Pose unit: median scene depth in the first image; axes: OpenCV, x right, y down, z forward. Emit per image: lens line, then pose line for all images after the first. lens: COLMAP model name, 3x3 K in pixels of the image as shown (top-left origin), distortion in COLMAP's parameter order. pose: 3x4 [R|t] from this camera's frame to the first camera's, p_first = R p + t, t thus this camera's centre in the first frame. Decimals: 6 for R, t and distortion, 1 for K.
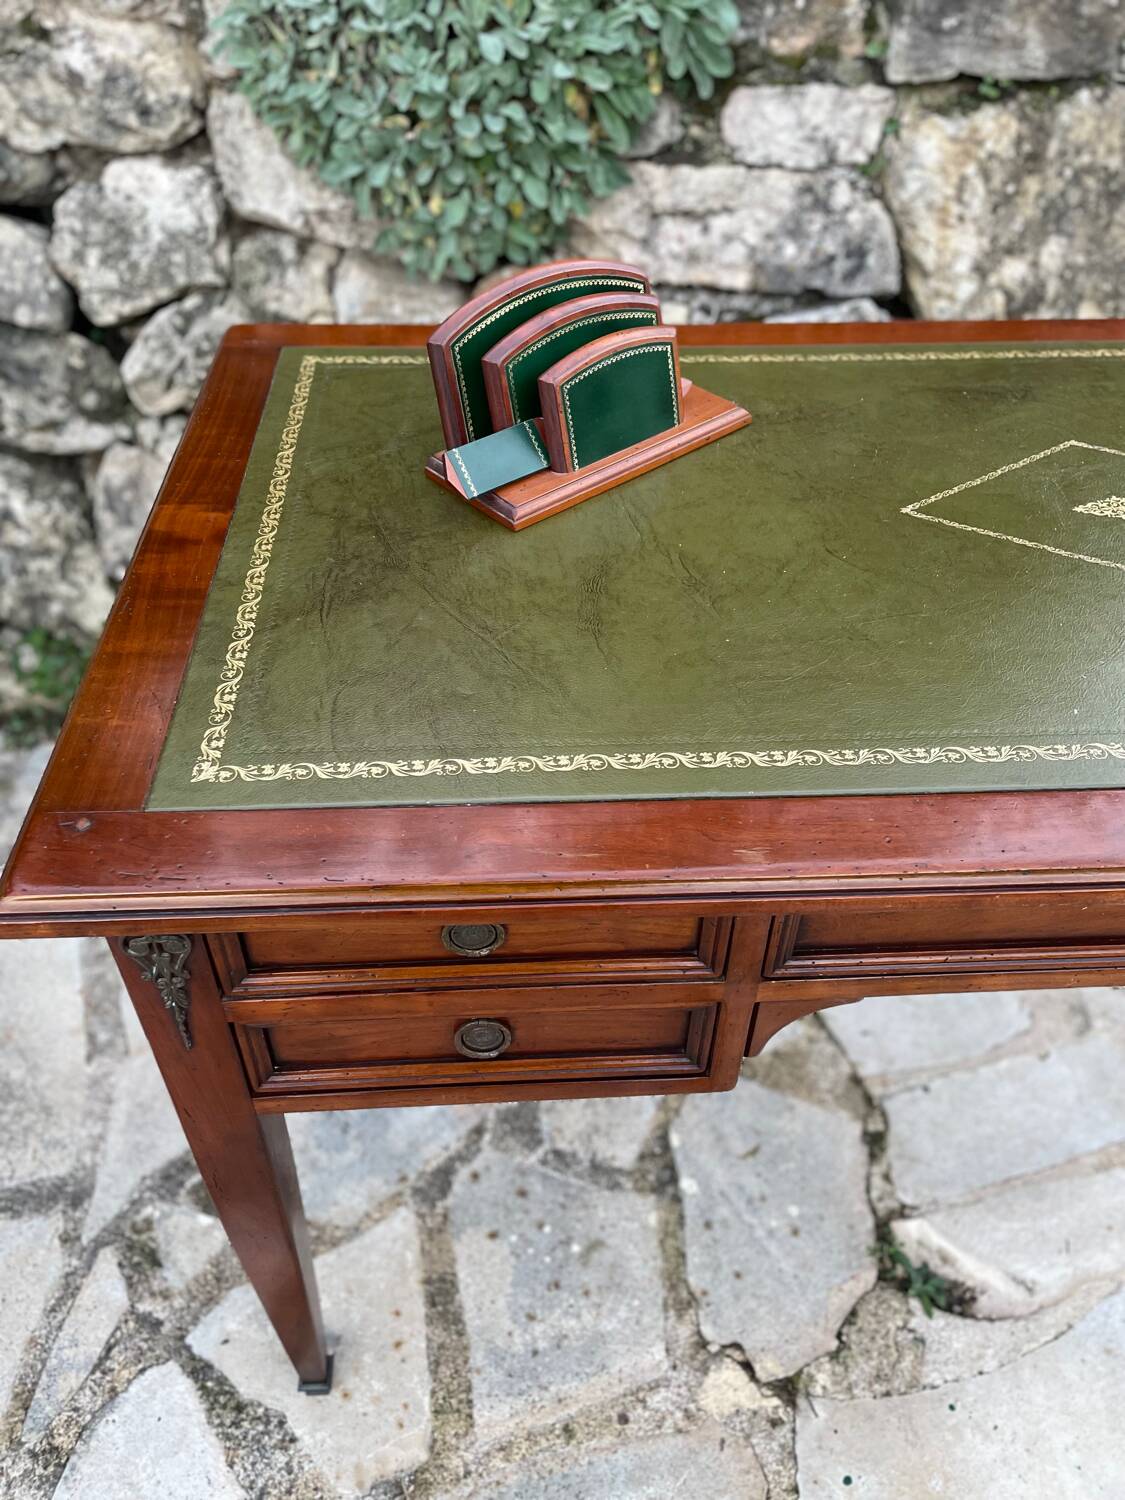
lens RADIAL K [[1139.3, 0, 569.2], [0, 1139.3, 738.5], [0, 0, 1]] dist [0.072125, -0.107907]
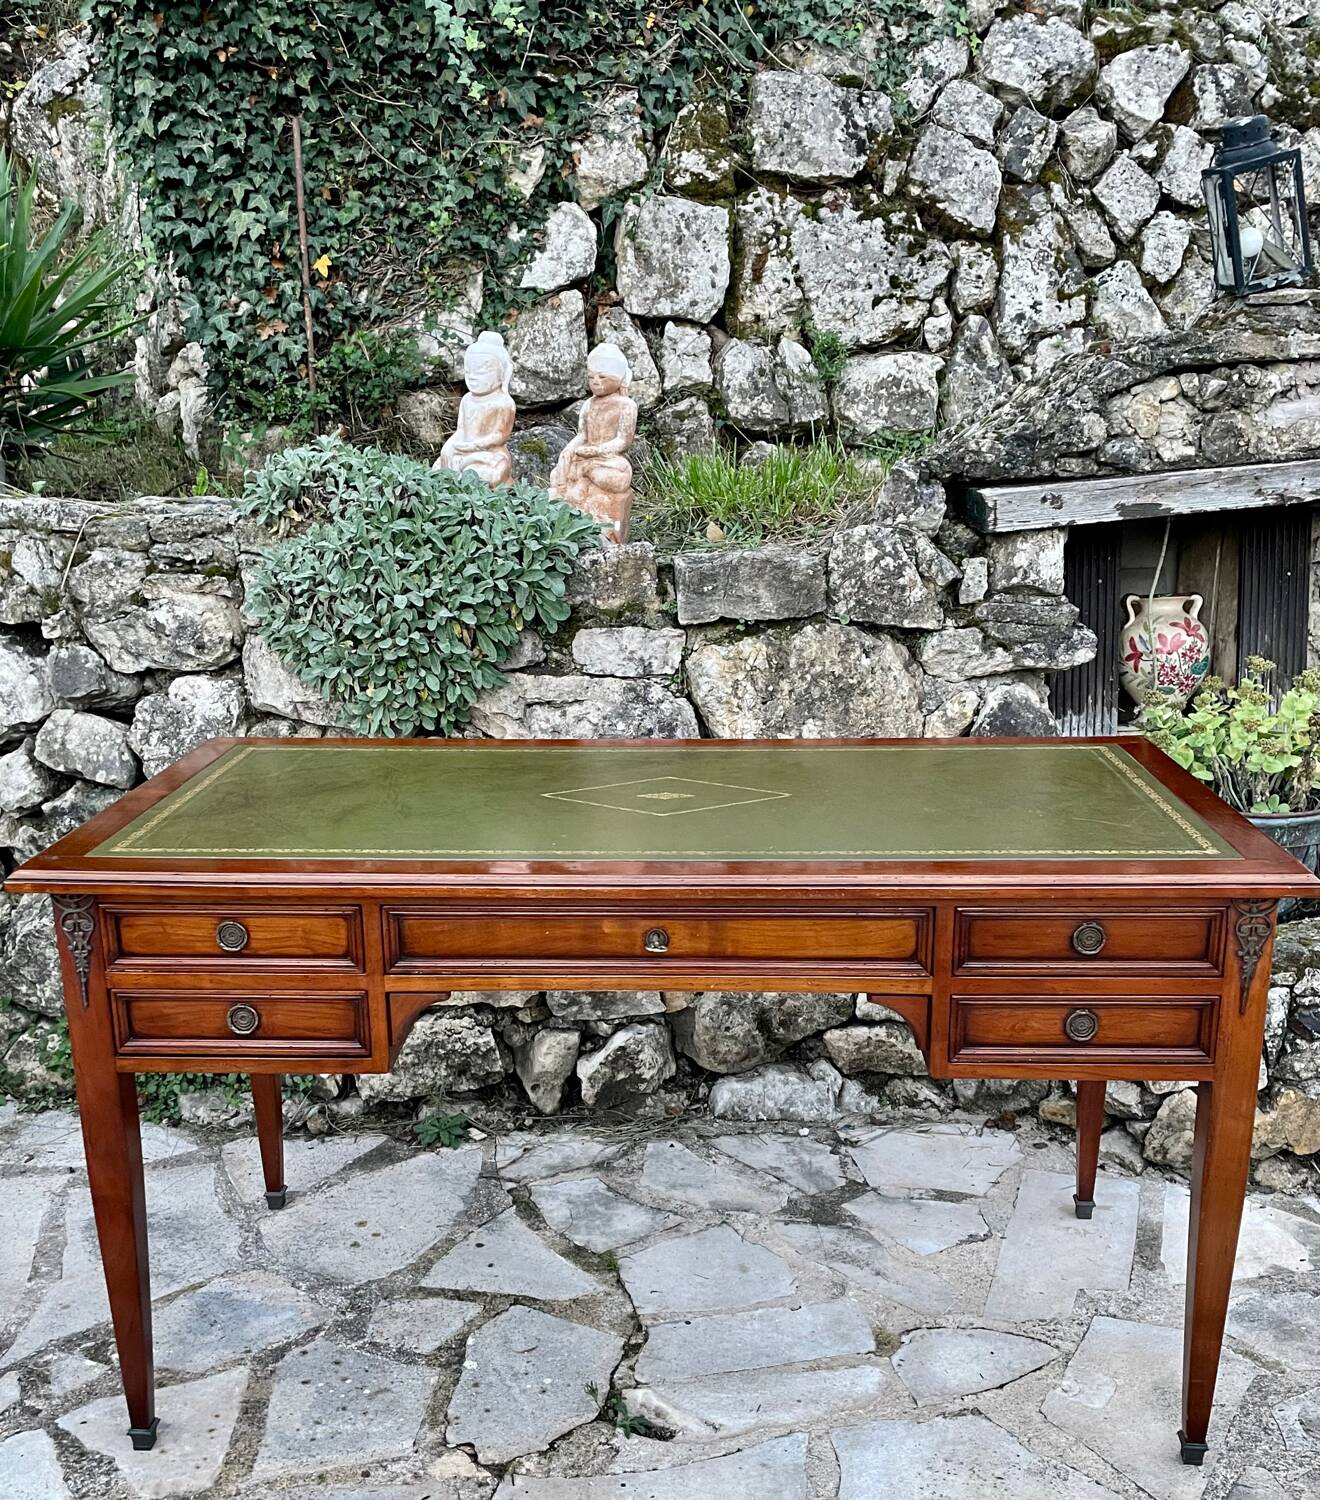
lens RADIAL K [[1537.5, 0, 661.1], [0, 1537.5, 868.3], [0, 0, 1]] dist [0.094505, -0.145630]
pose [[0.995058, 0.002994, -0.099255, 0.488067], [-0.044656, 0.906262, -0.420352, 0.615545], [0.088692, 0.422707, 0.901916, -0.745945]]
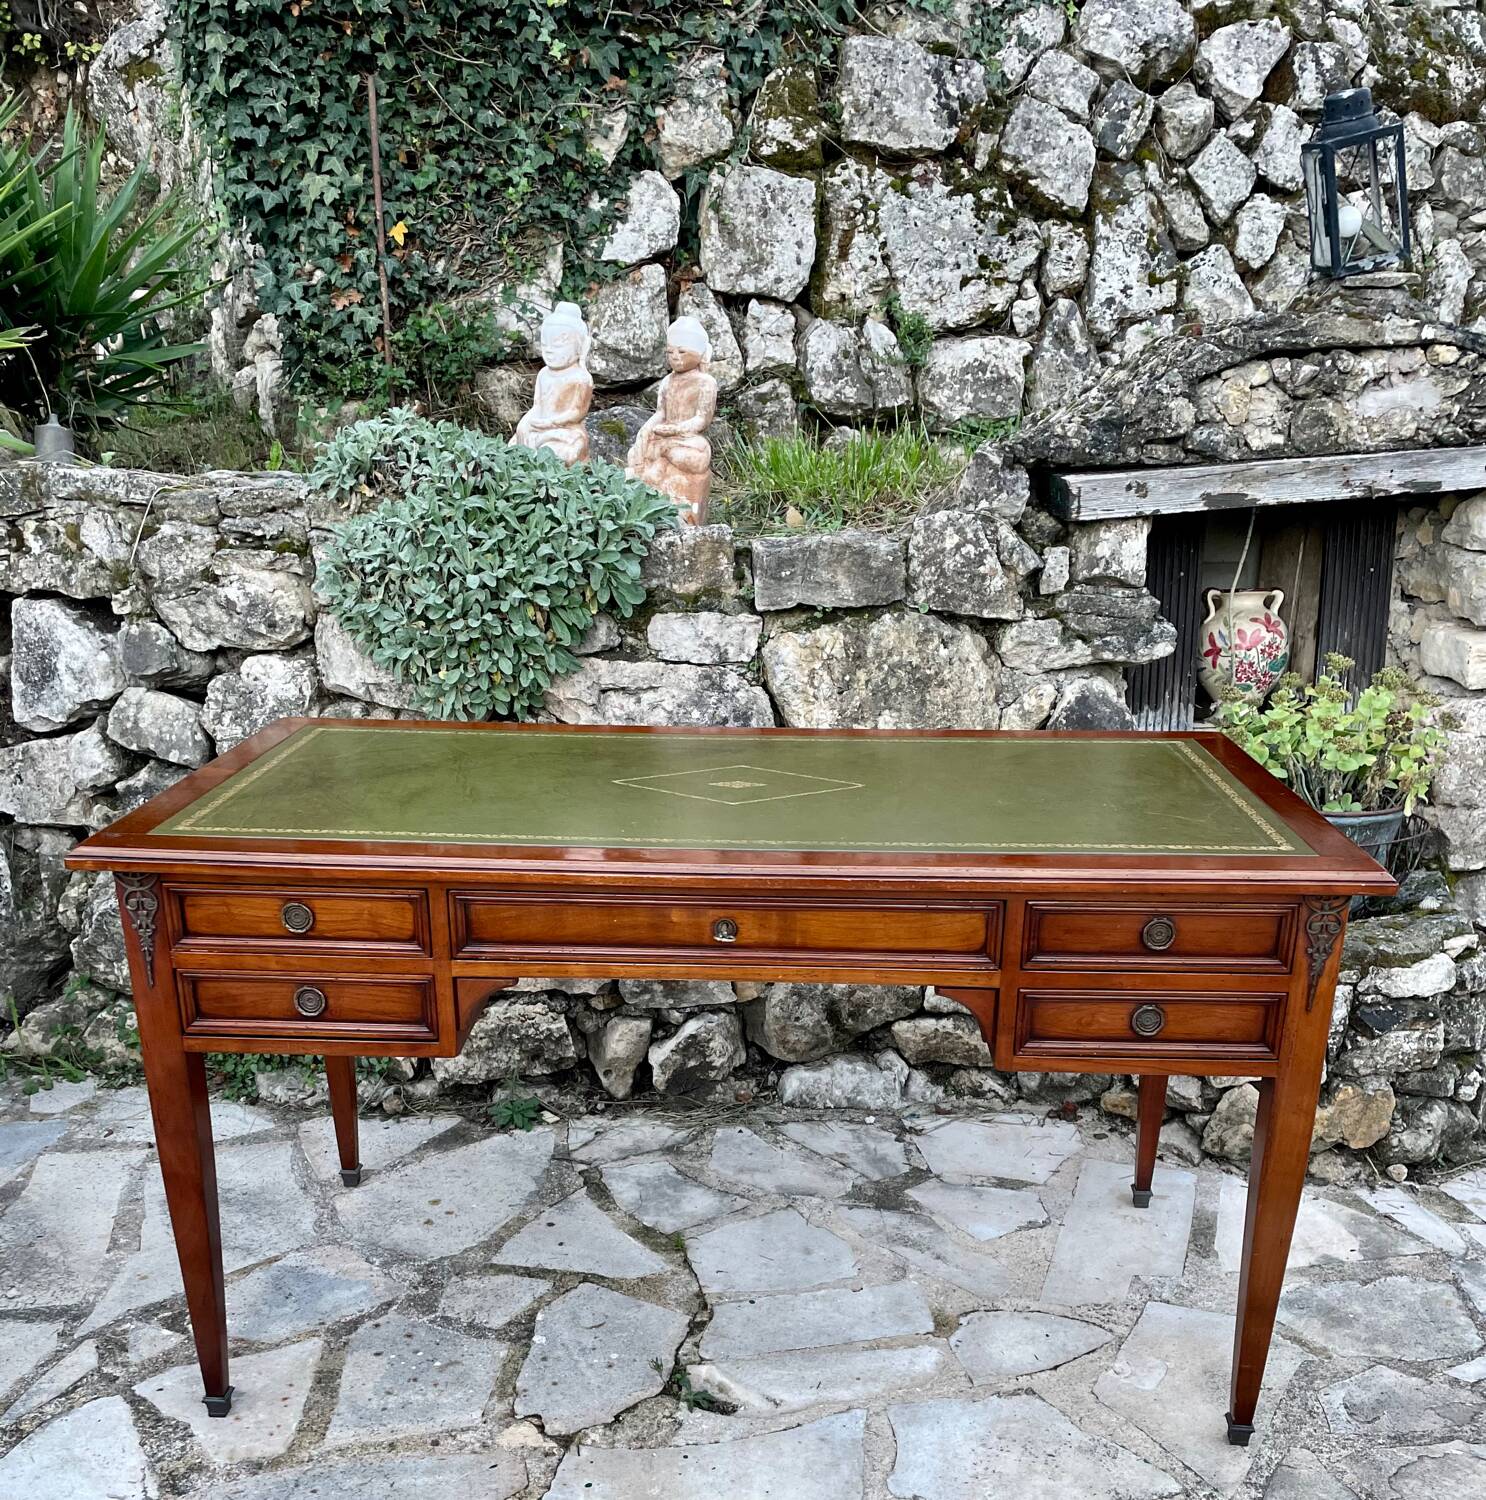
lens RADIAL K [[1492.1, 0, 746.1], [0, 1492.1, 981.3], [0, 0, 1]] dist [0.084200, -0.119773]
pose [[0.995304, 0.026543, -0.093088, 0.490886], [-0.057406, 0.936161, -0.346853, 0.597790], [0.077939, 0.350568, 0.933289, -0.698313]]
